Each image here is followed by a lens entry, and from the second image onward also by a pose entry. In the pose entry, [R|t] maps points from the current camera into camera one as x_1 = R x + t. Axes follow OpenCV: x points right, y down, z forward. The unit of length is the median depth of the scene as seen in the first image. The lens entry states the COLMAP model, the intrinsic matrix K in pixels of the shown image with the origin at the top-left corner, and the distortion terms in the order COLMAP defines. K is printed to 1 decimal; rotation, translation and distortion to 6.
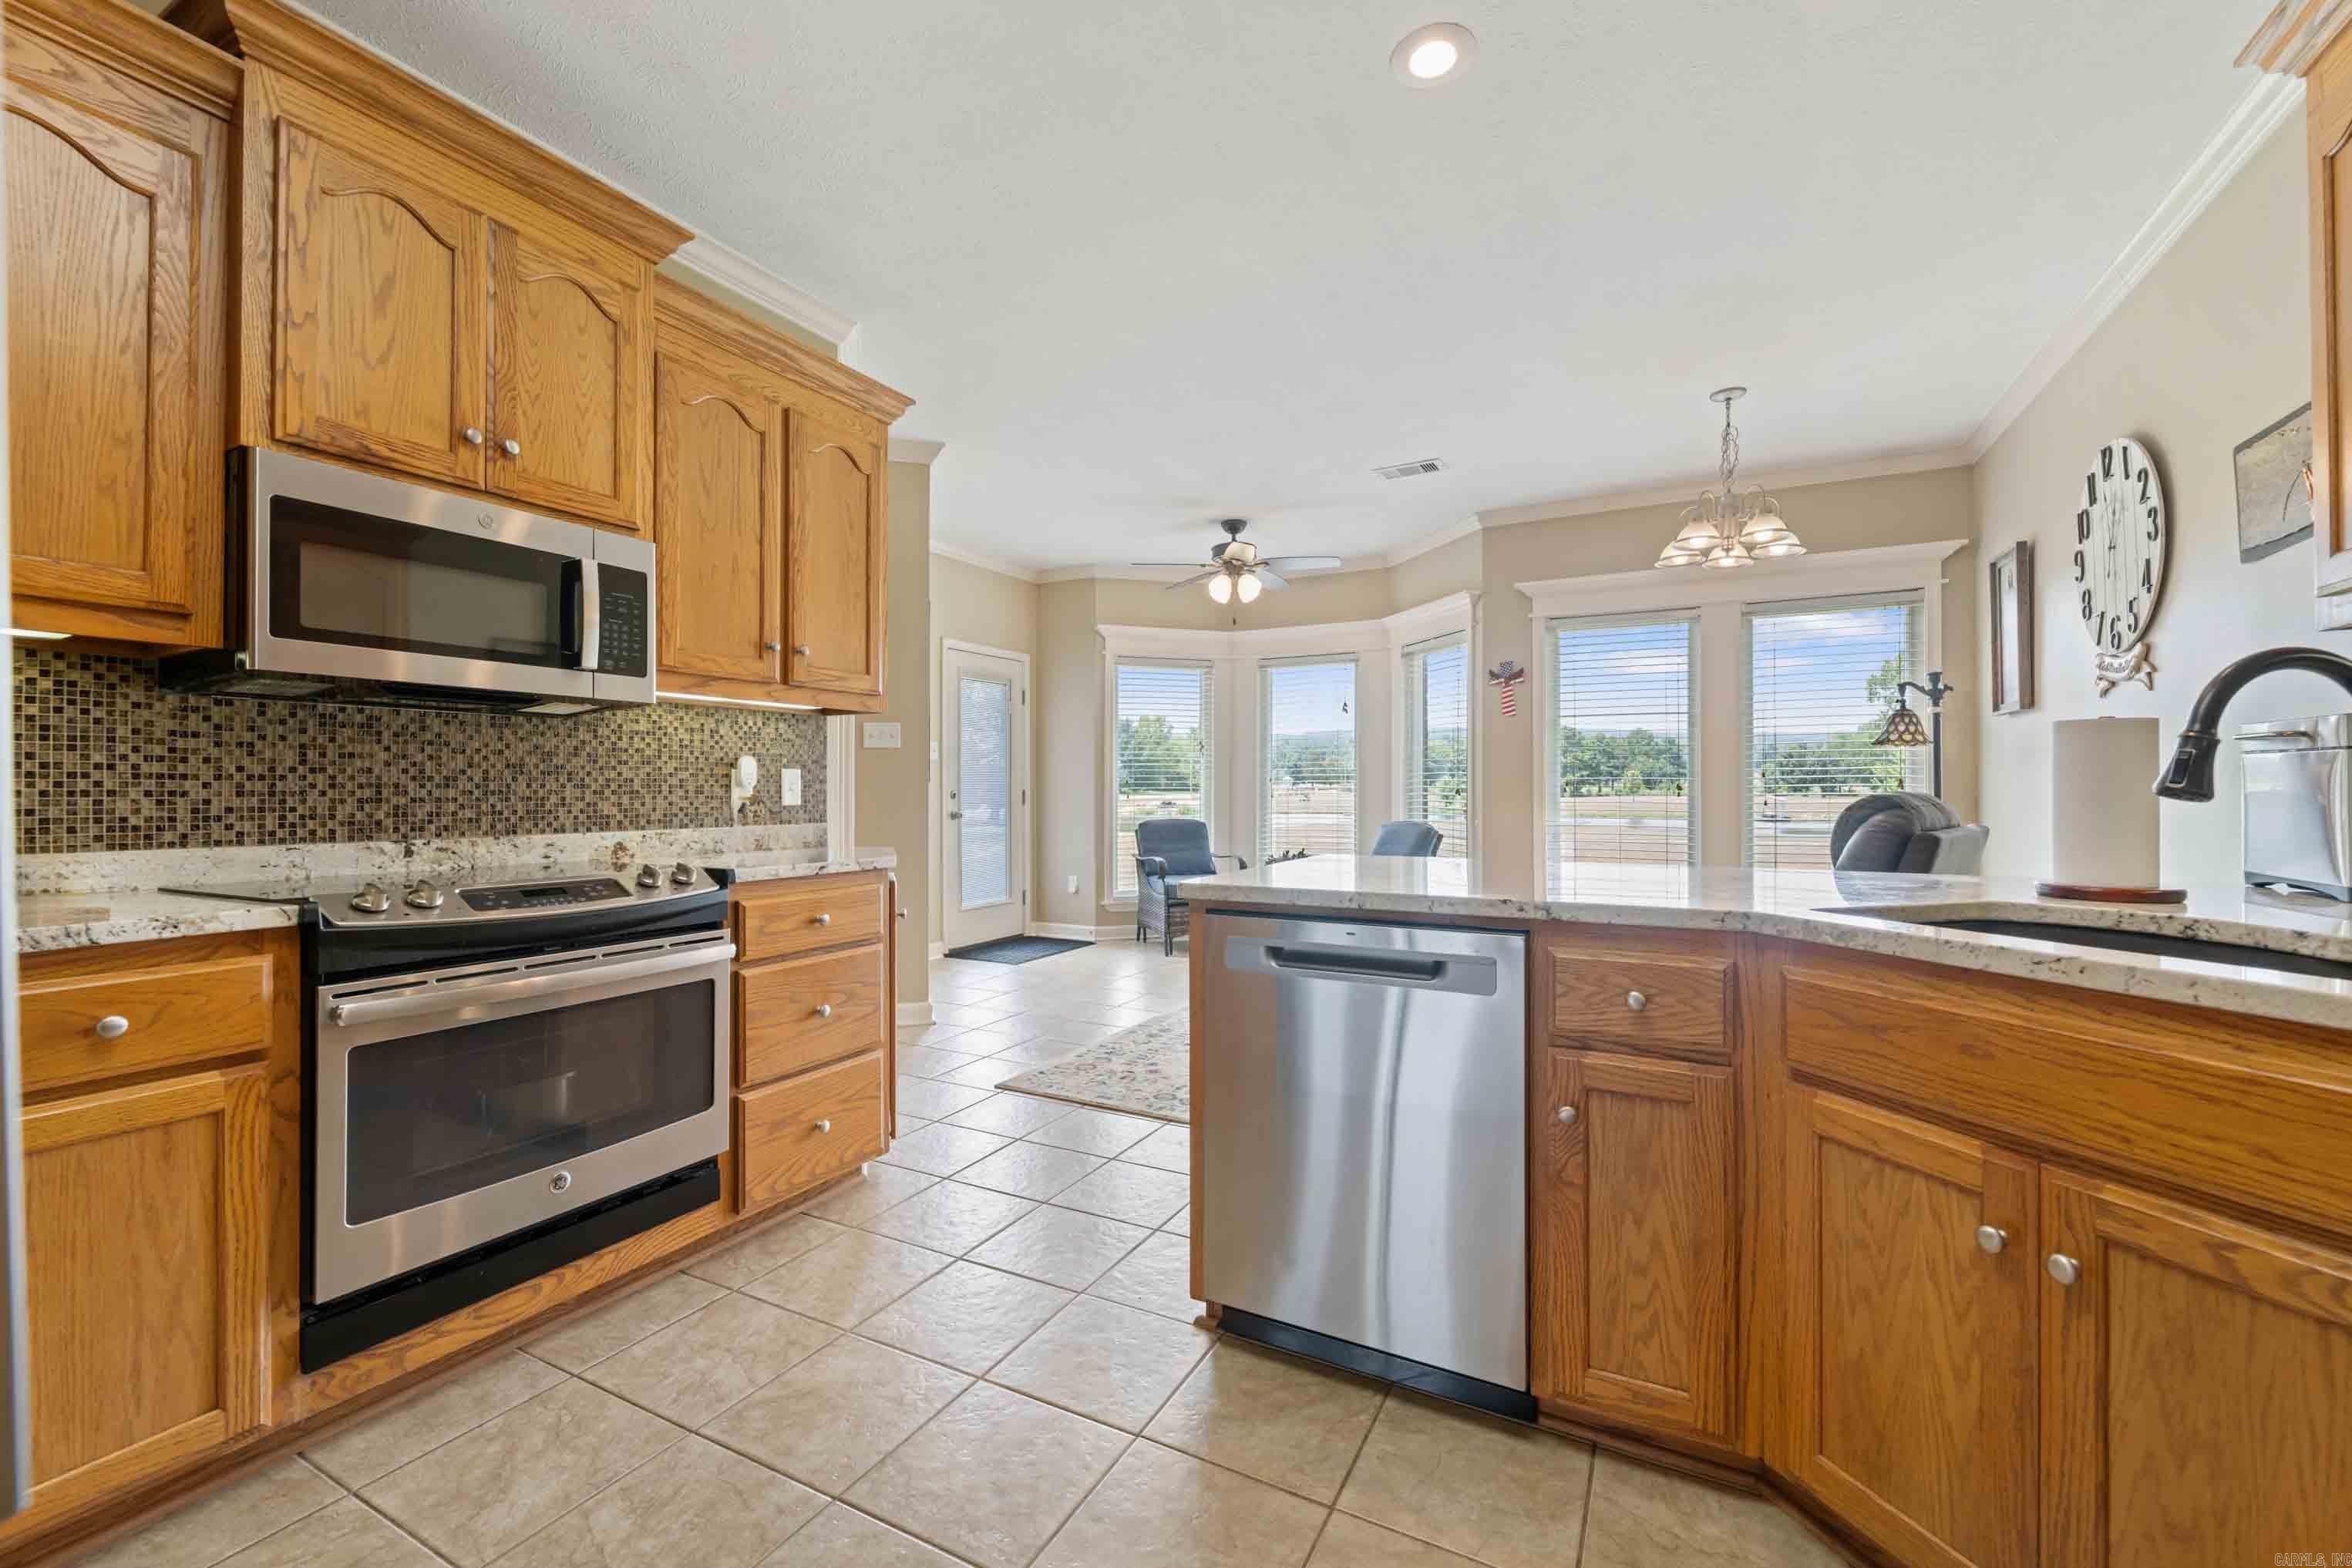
lens RADIAL K [[965.8, 0, 1176.0], [0, 965.8, 784.0], [0, 0, 1]] dist [0.000688, -0.000023]
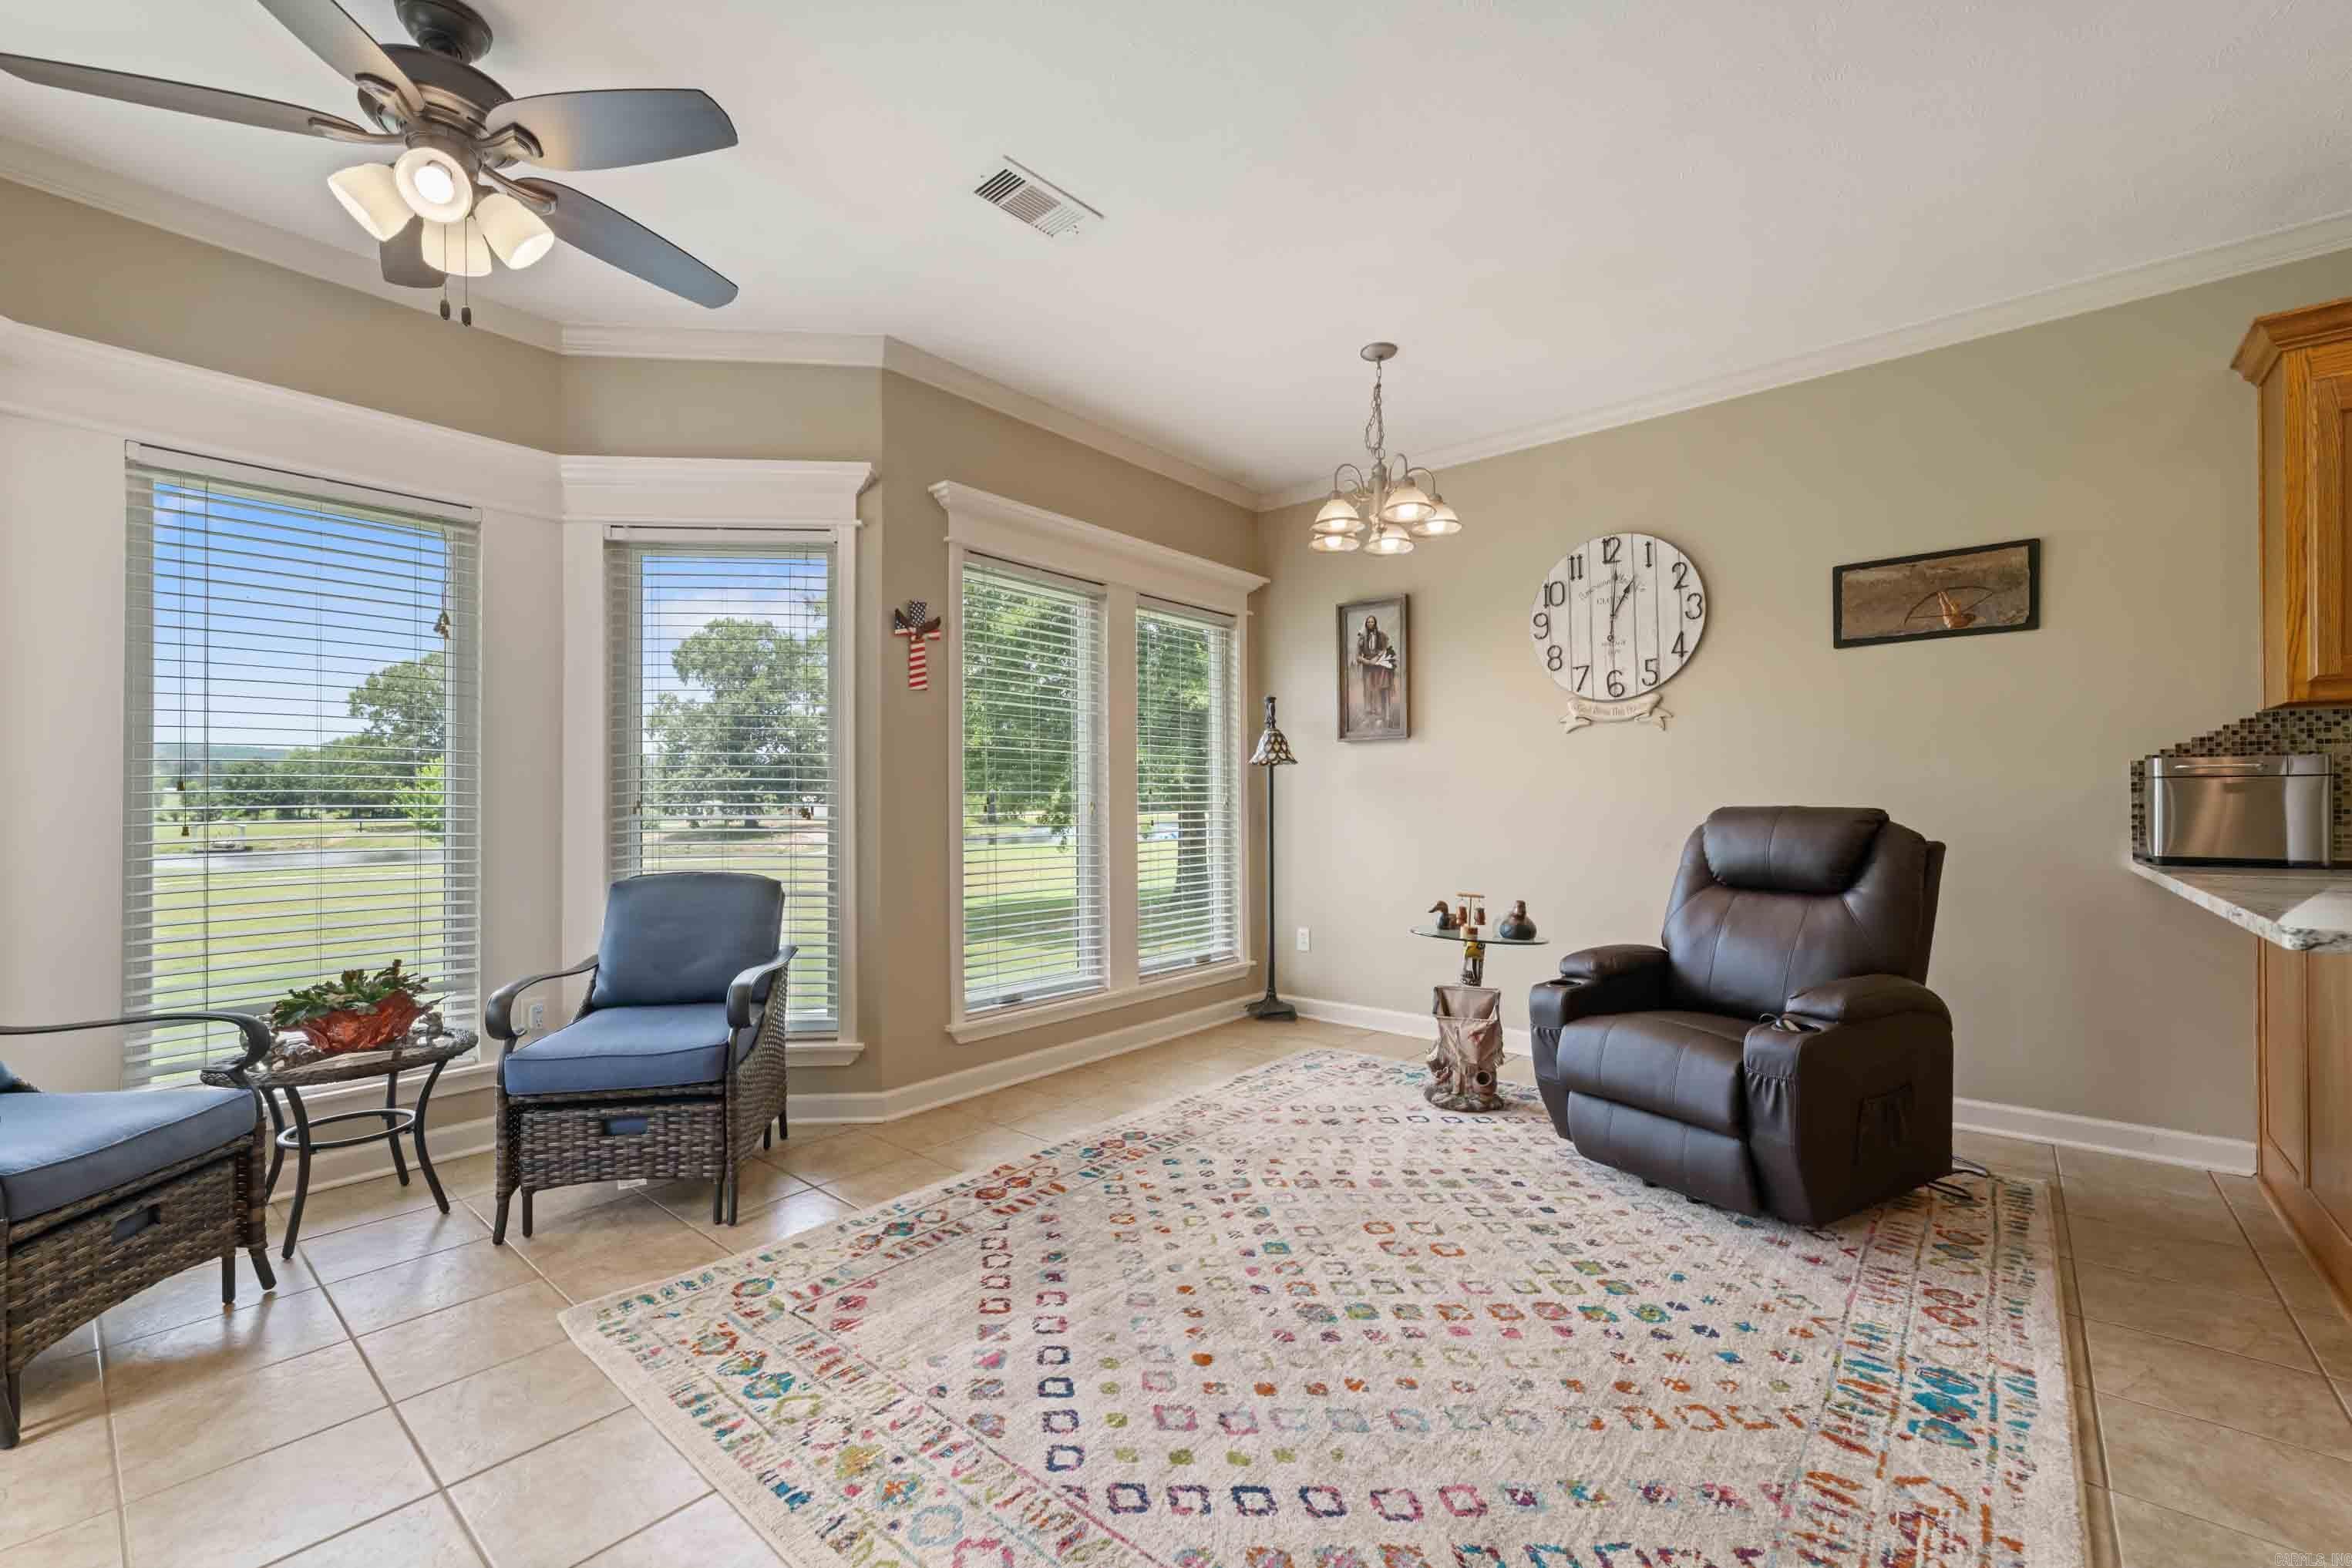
lens RADIAL K [[964.5, 0, 1178.6], [0, 964.5, 799.1], [0, 0, 1]] dist [0.003830, -0.000229]
pose [[0.210813, 0.008575, 0.977489, -0.194376], [0.000839, 0.999960, -0.008953, 0.004531], [-0.977526, 0.002708, 0.210797, 0.612960]]
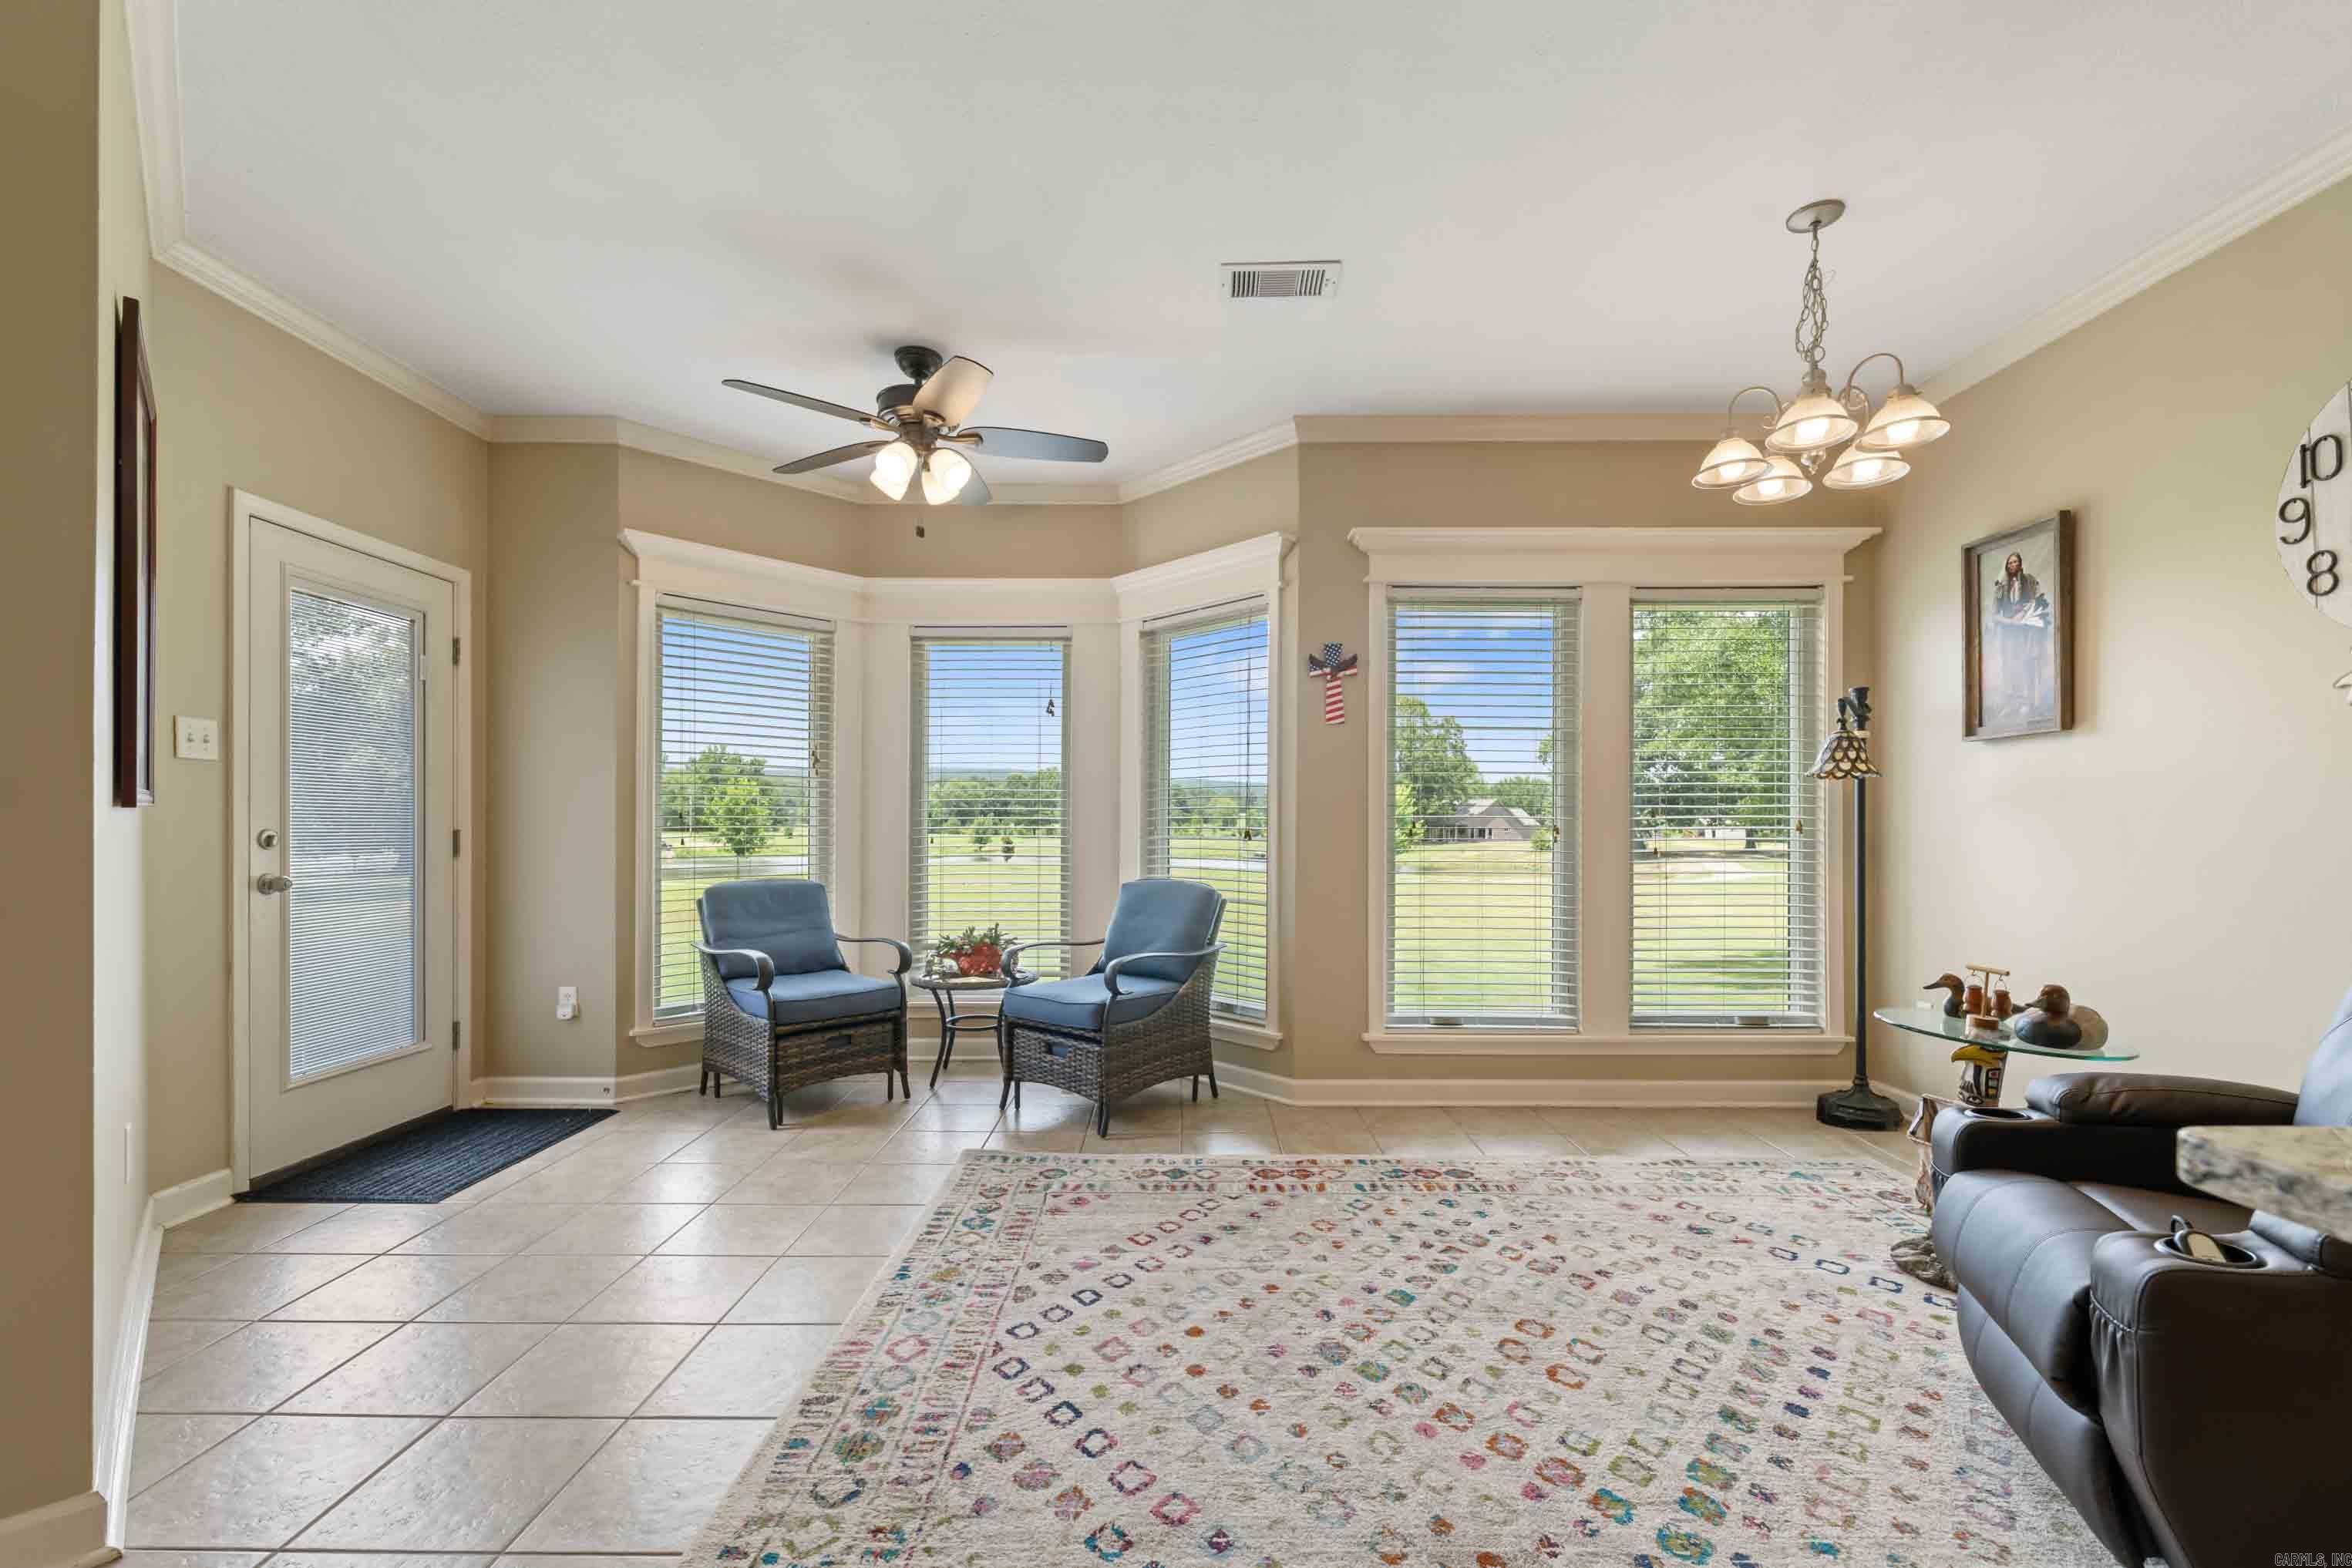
lens RADIAL K [[979.2, 0, 1183.8], [0, 979.2, 829.5], [0, 0, 1]] dist [0.003385, -0.000132]
pose [[0.884620, 0.004984, 0.466285, -0.062244], [-0.007030, 0.999972, 0.002649, 0.002616], [-0.466259, -0.005621, 0.884630, 0.379690]]
